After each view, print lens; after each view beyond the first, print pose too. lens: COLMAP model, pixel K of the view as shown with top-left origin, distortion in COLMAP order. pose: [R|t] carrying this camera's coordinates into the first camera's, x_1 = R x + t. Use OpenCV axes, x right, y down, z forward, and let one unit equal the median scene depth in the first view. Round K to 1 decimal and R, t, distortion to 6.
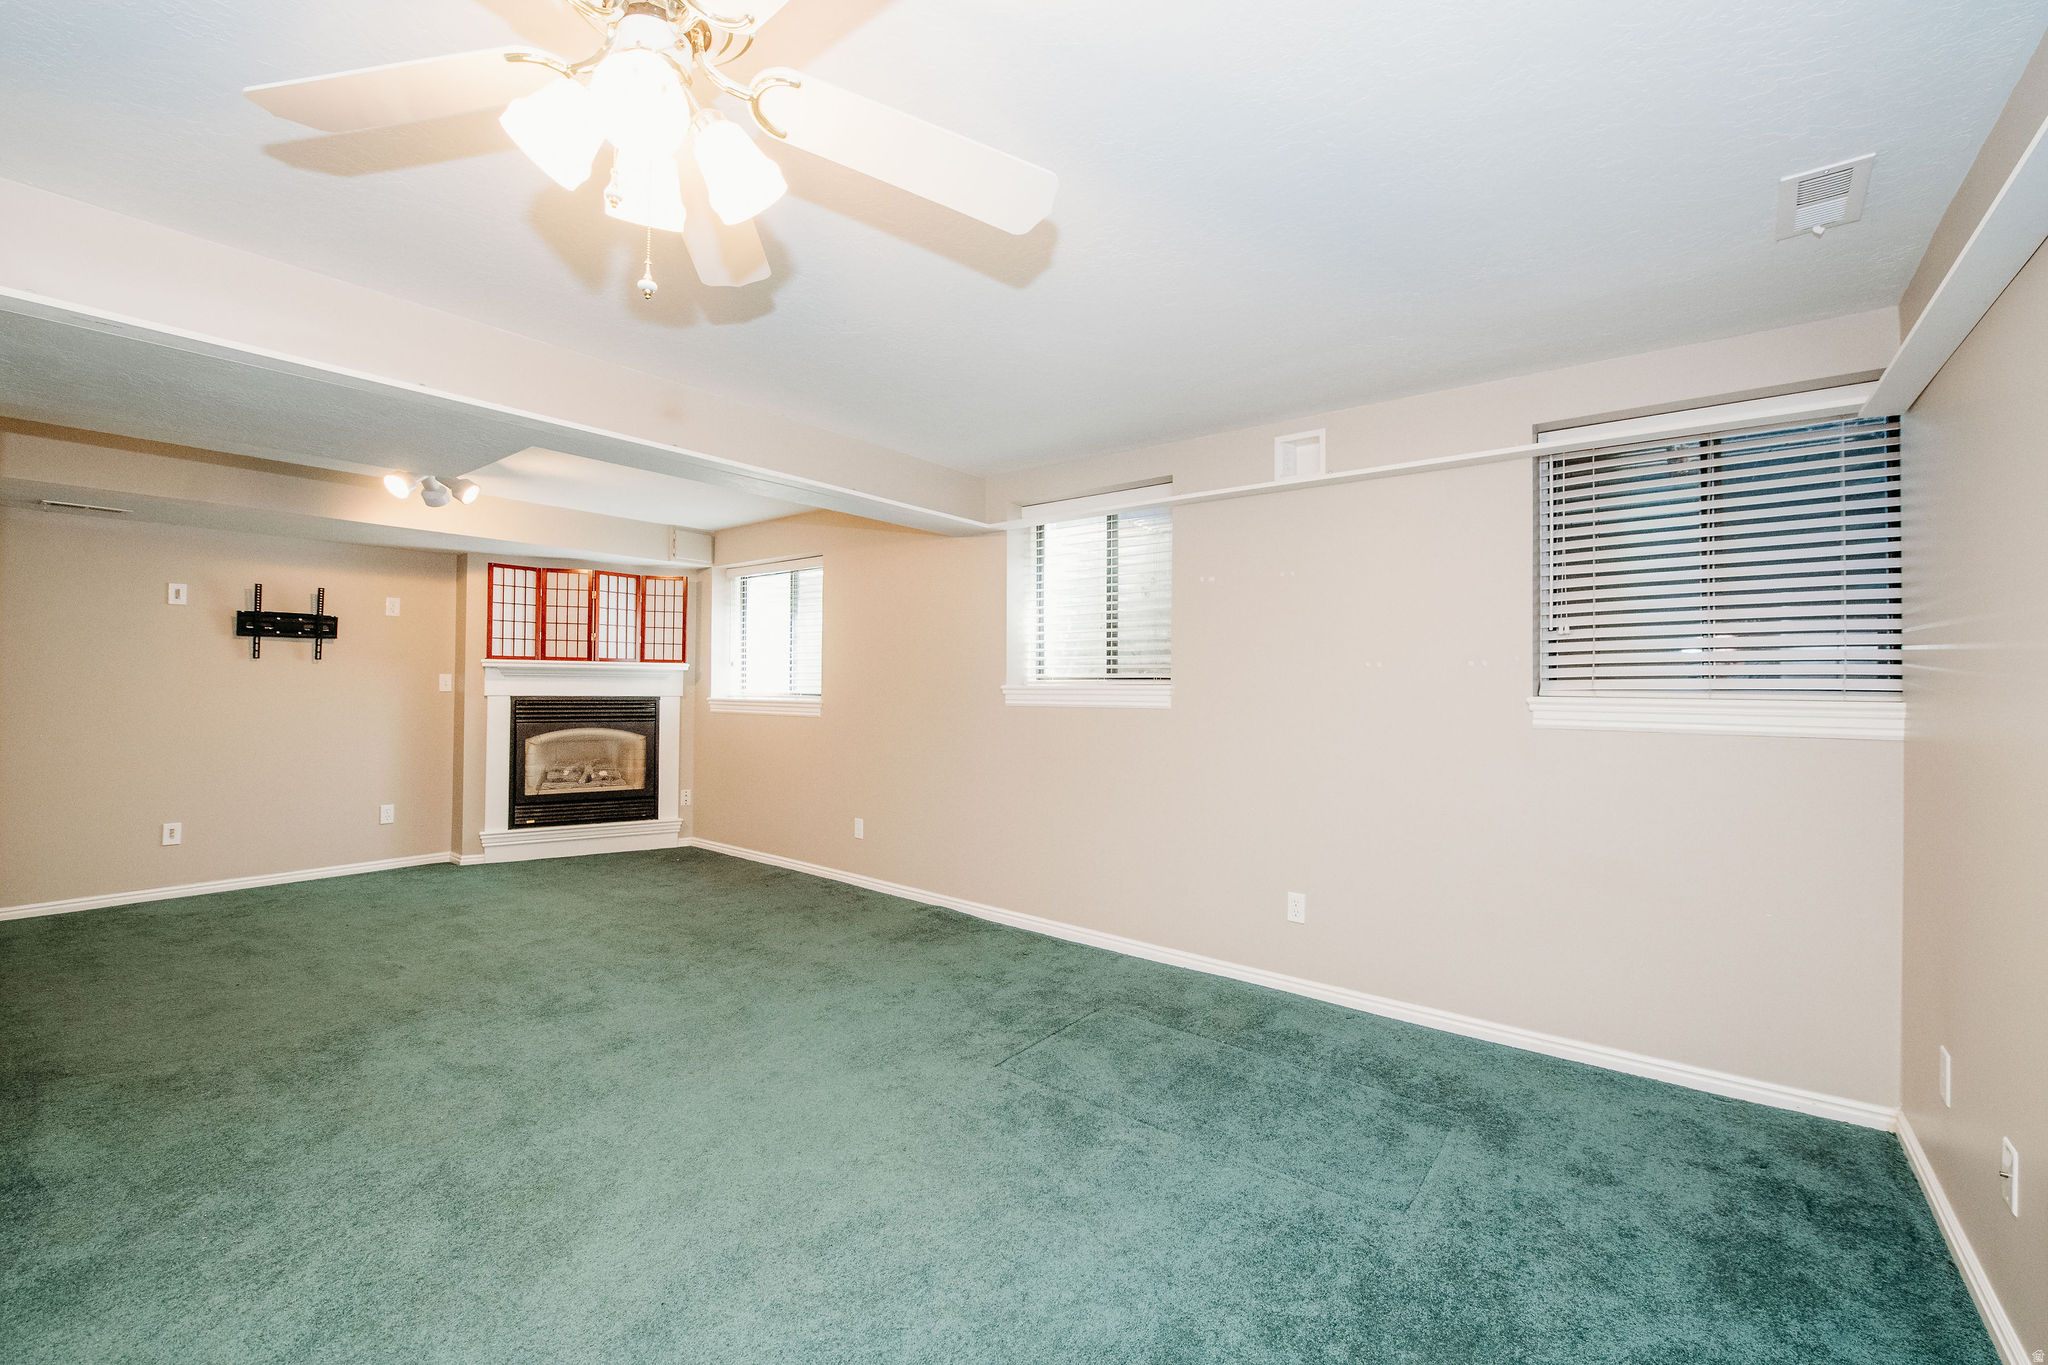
lens RADIAL K [[829.2, 0, 1024.0], [0, 829.2, 682.5], [0, 0, 1]] dist [-0.019680, -0.000404]
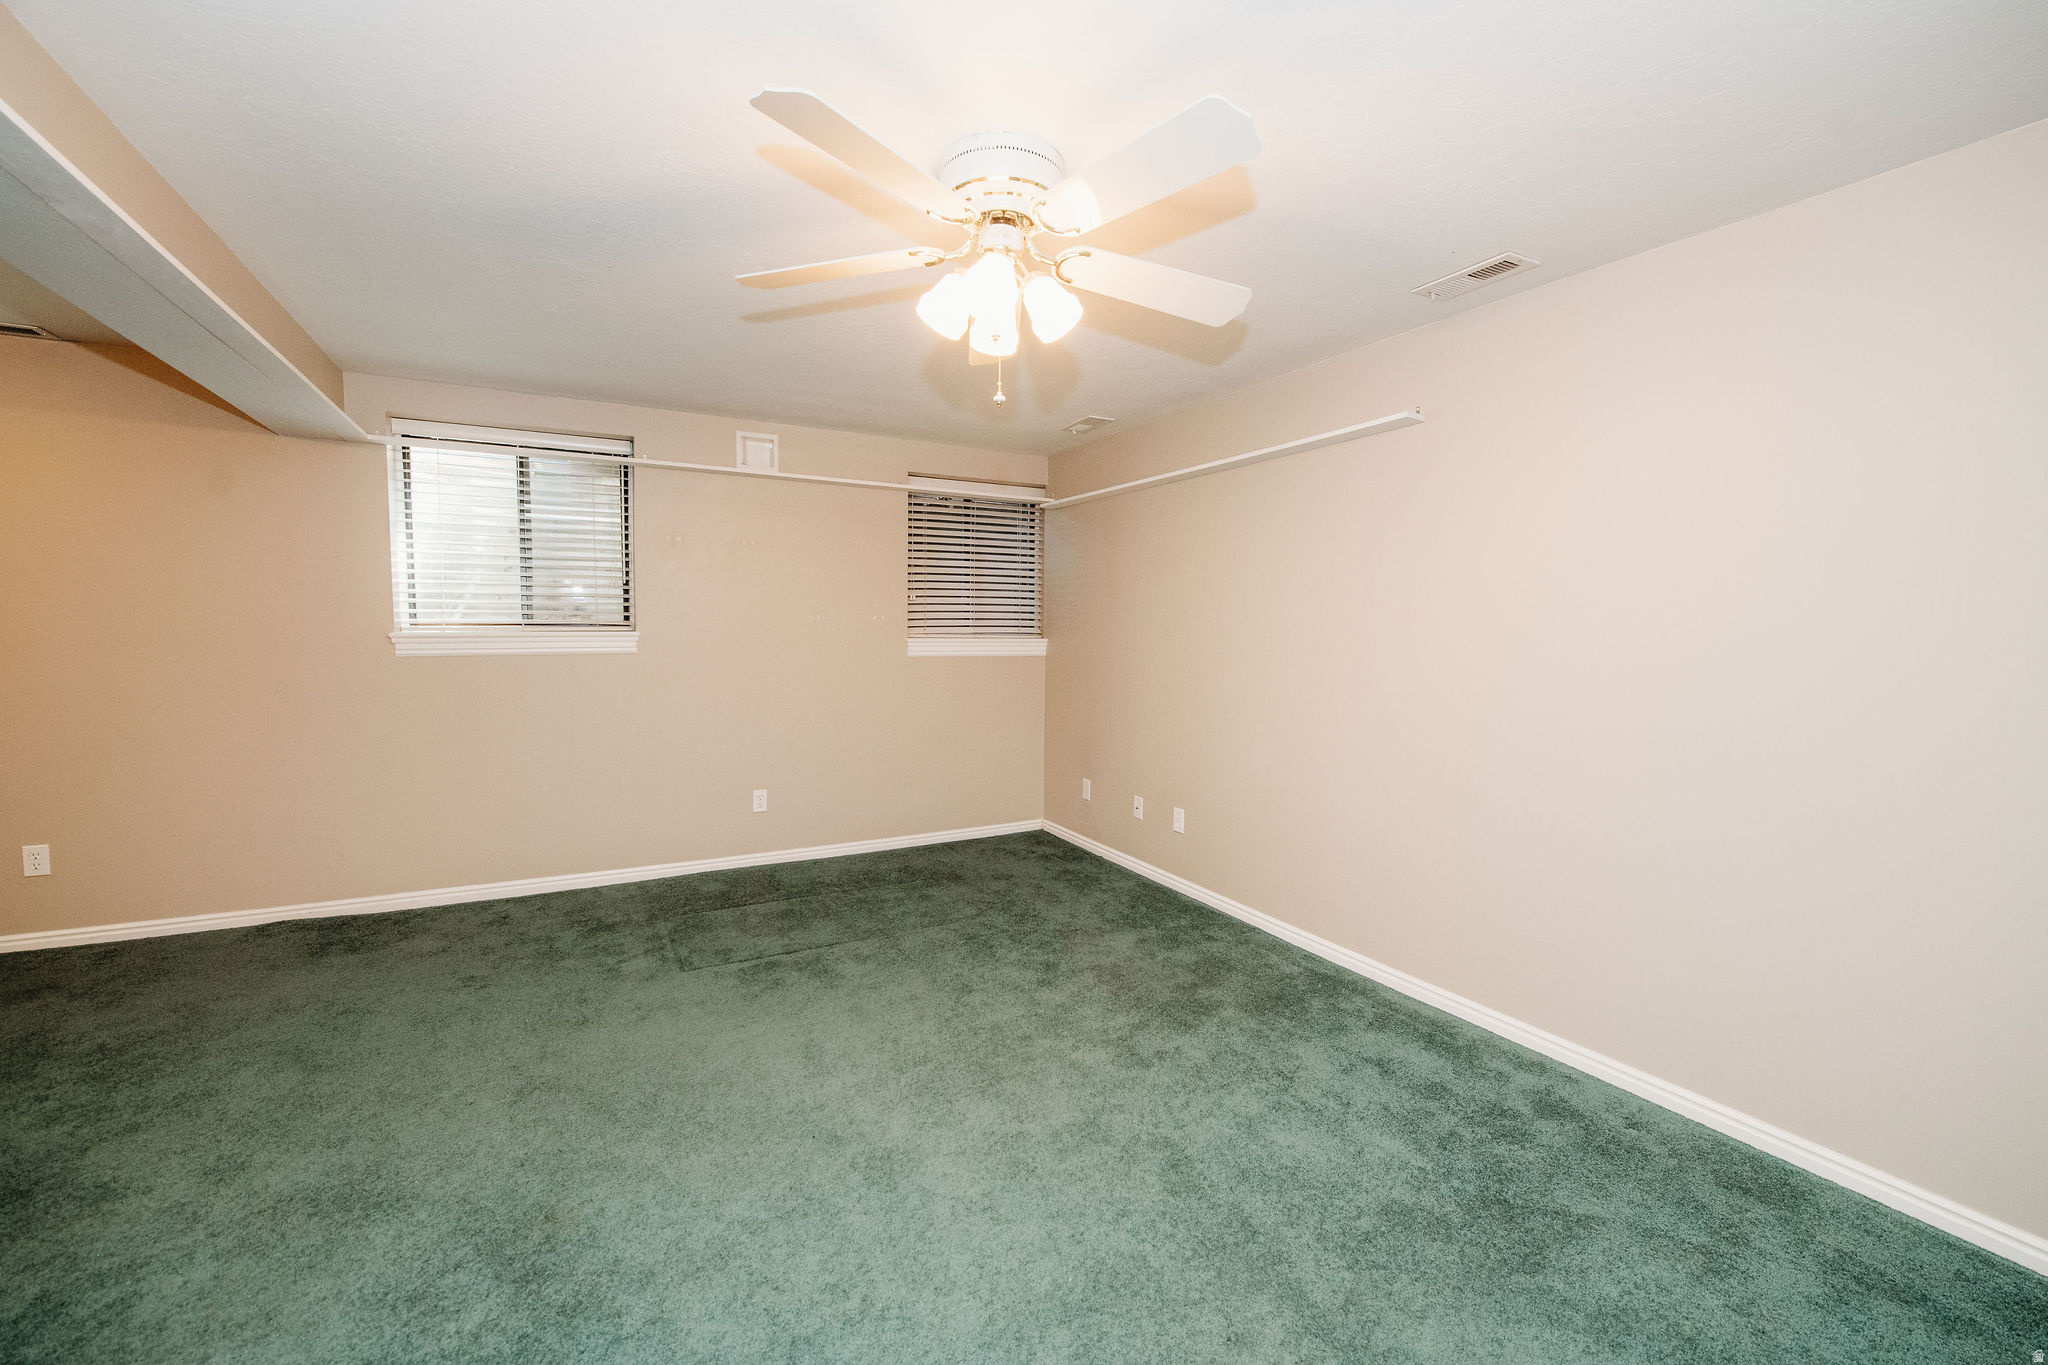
lens RADIAL K [[829.2, 0, 1024.0], [0, 829.2, 682.5], [0, 0, 1]] dist [-0.019680, -0.000404]
pose [[0.388890, -0.069177, 0.918683, -1.156846], [-0.006884, 0.996931, 0.077983, -0.033741], [-0.921258, -0.036651, 0.387220, 0.183989]]
